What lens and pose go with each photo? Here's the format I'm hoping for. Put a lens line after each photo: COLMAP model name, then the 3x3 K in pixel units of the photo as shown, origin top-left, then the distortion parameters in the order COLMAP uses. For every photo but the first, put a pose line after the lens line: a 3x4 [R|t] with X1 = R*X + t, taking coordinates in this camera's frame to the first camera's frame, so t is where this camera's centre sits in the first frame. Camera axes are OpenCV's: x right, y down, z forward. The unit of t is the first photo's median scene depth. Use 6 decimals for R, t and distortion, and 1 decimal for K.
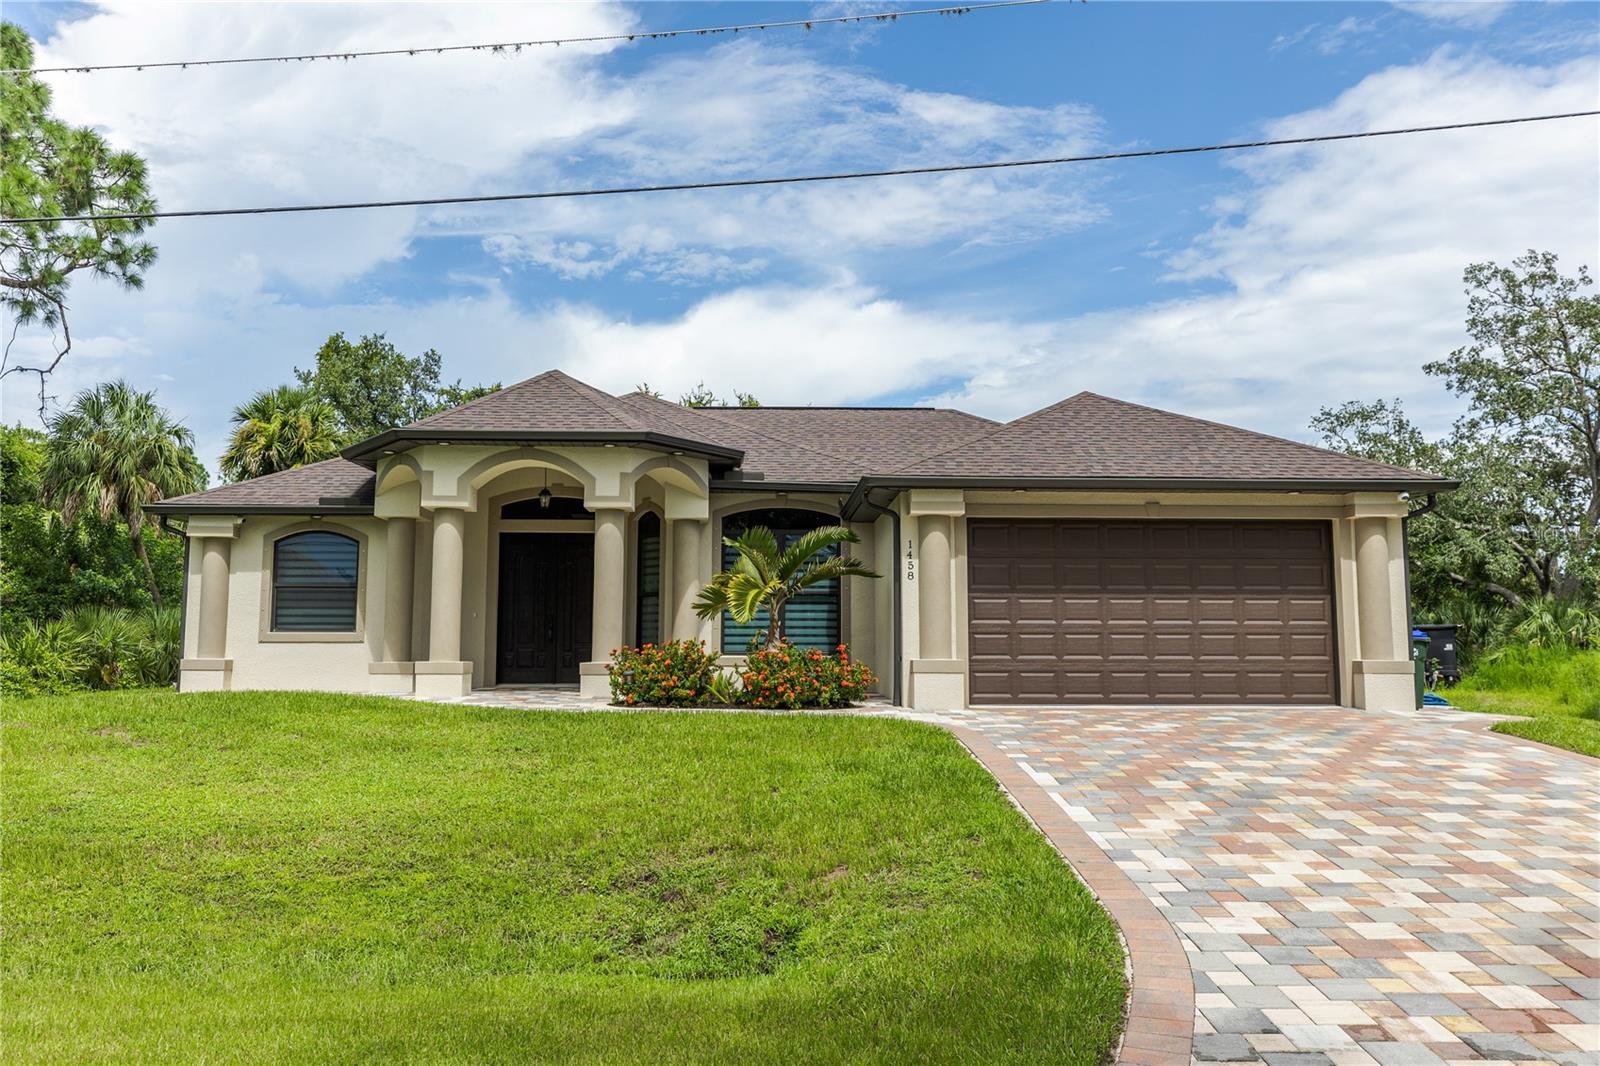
lens RADIAL K [[1417.0, 0, 798.1], [0, 1417.0, 485.9], [0, 0, 1]] dist [0.002432, 0.002209]
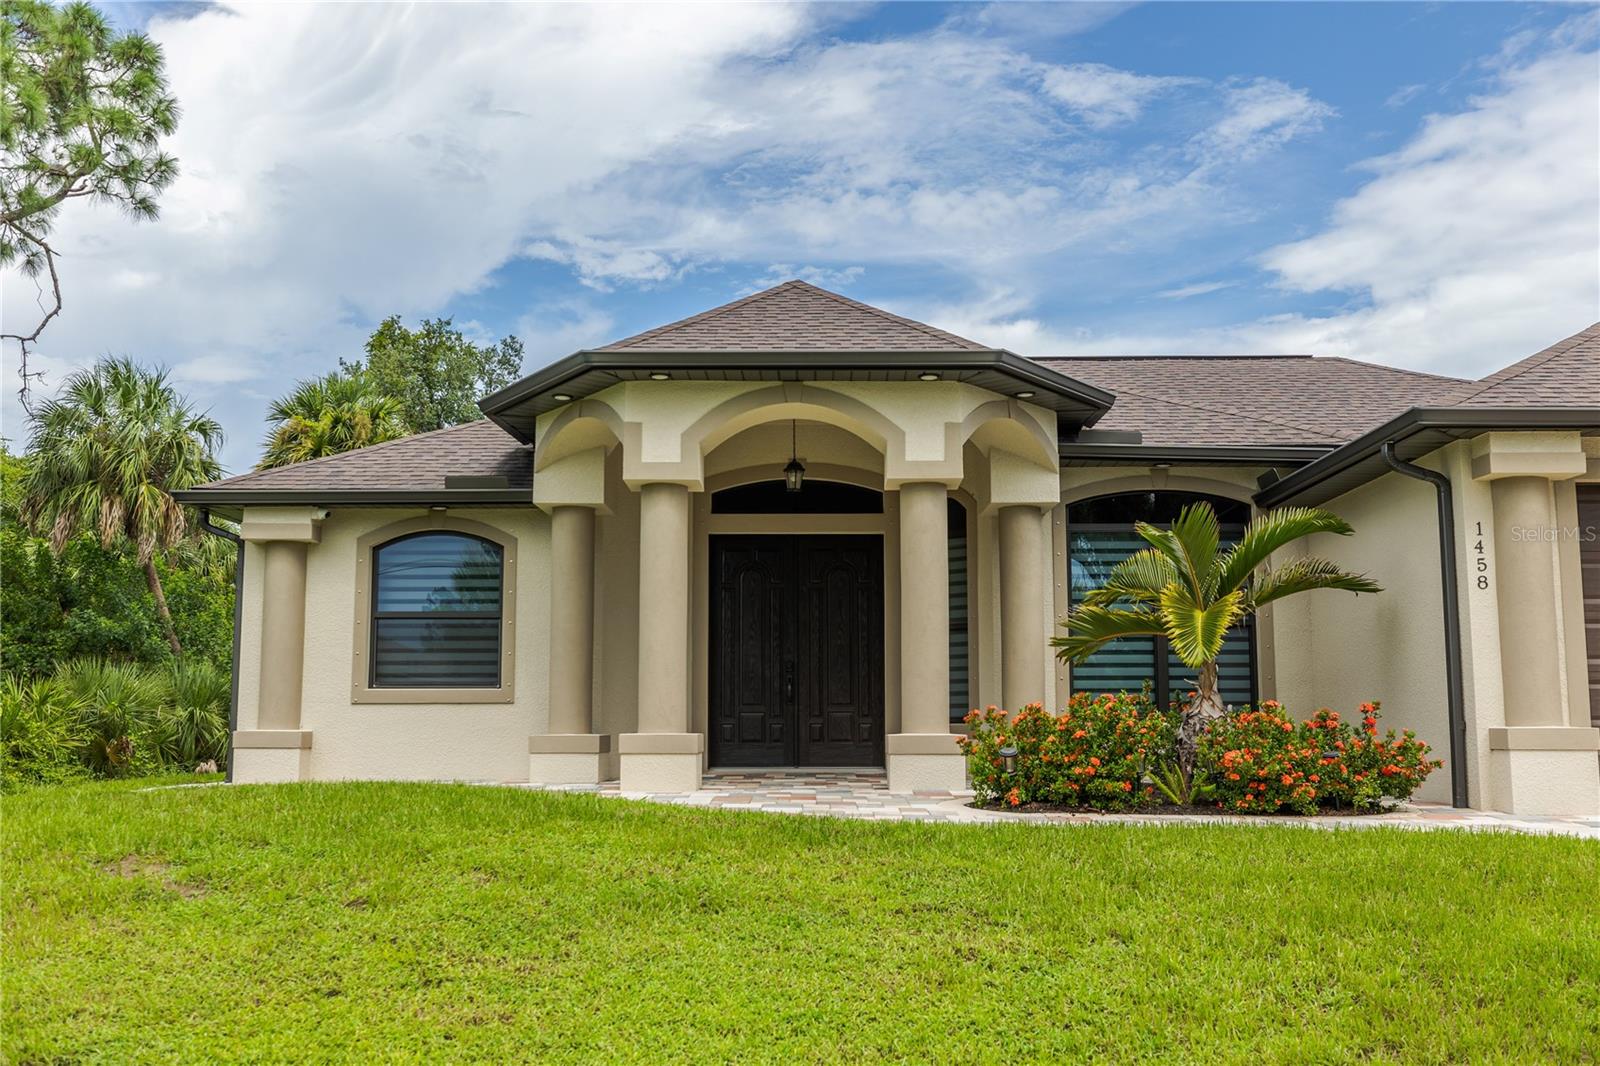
lens RADIAL K [[1589.3, 0, 800.0], [0, 1589.3, 533.0], [0, 0, 1]] dist [0.006466, -0.021015]
pose [[0.999170, -0.008781, -0.039777, -0.144709], [0.008752, 0.999961, -0.000888, 0.034338], [0.039784, 0.000539, 0.999208, 0.282358]]
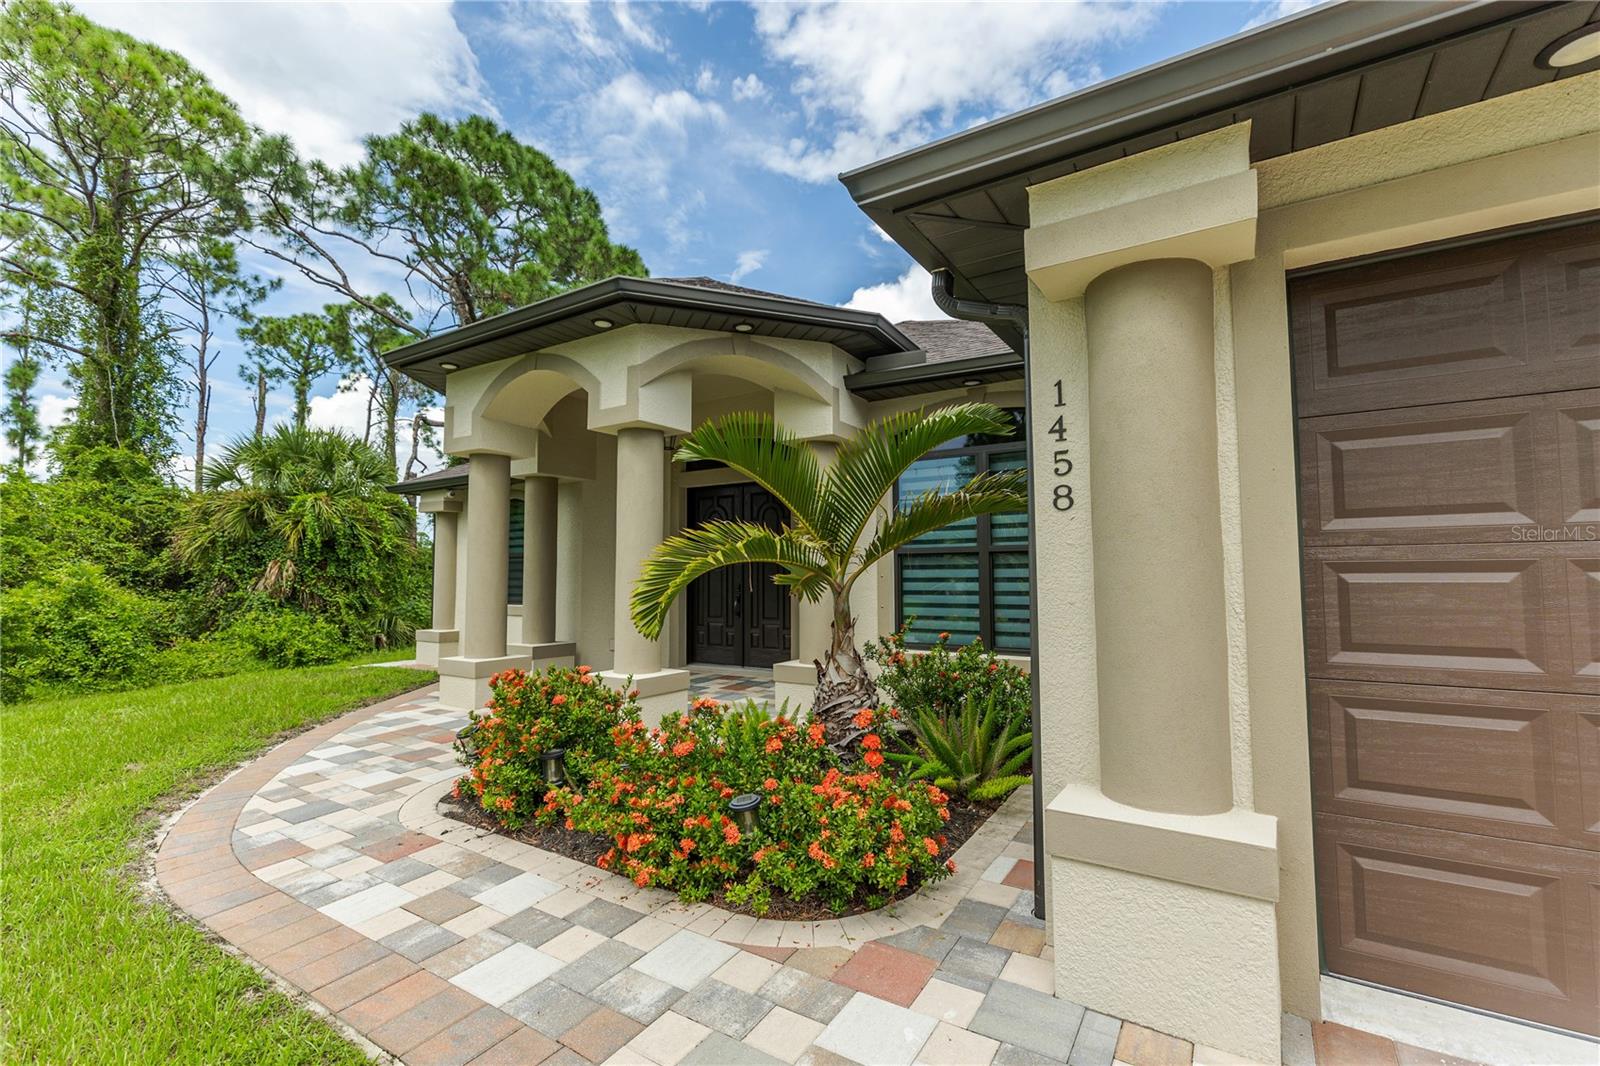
lens RADIAL K [[712.8, 0, 800.0], [0, 712.8, 533.0], [0, 0, 1]] dist [-0.001279, -0.000105]
pose [[0.813494, -0.041433, -0.580096, 0.100778], [0.078325, 0.996177, 0.038687, 0.050449], [0.576275, -0.076908, 0.813629, 0.705173]]
